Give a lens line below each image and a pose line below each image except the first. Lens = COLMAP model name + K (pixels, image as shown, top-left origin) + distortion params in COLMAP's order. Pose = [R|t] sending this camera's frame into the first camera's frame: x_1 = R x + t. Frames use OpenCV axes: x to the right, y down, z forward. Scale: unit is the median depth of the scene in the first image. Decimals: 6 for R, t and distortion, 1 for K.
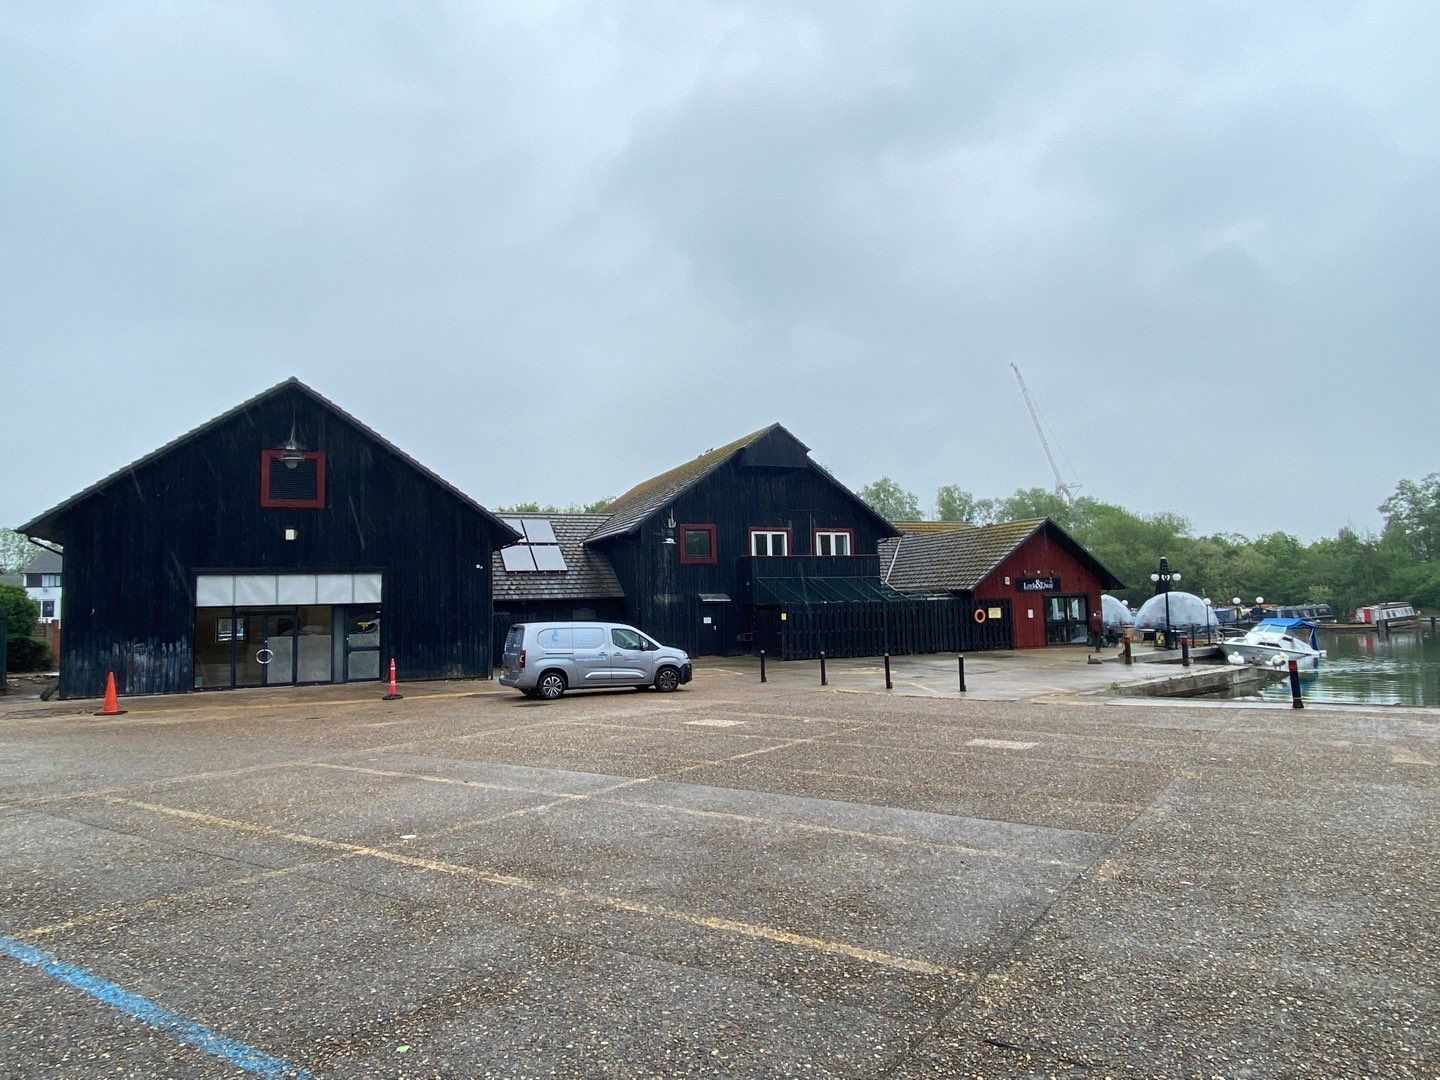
lens RADIAL K [[920.6, 0, 711.9], [0, 920.6, 537.6], [0, 0, 1]] dist [0.134241, -0.167734]
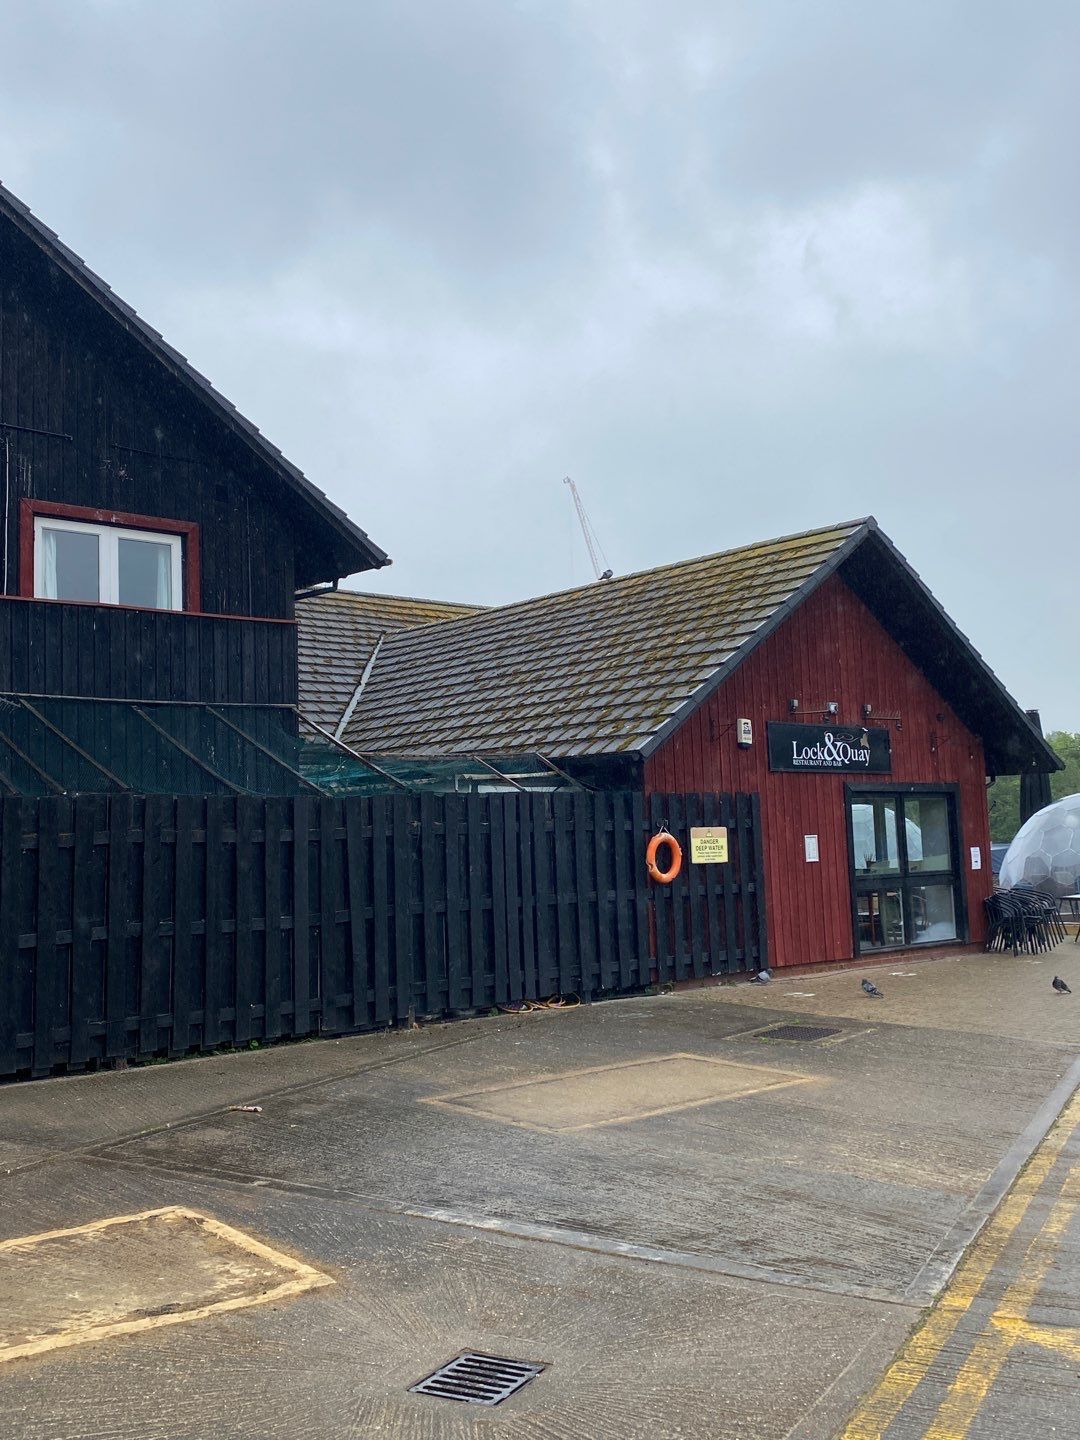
lens RADIAL K [[1297.8, 0, 539.4], [0, 1297.8, 718.5], [0, 0, 1]] dist [0.099049, -0.001301]
pose [[0.949963, 0.026674, 0.311222, 0.135807], [-0.017584, 0.999334, -0.031977, 0.056395], [-0.311868, 0.024904, 0.949799, 0.648656]]
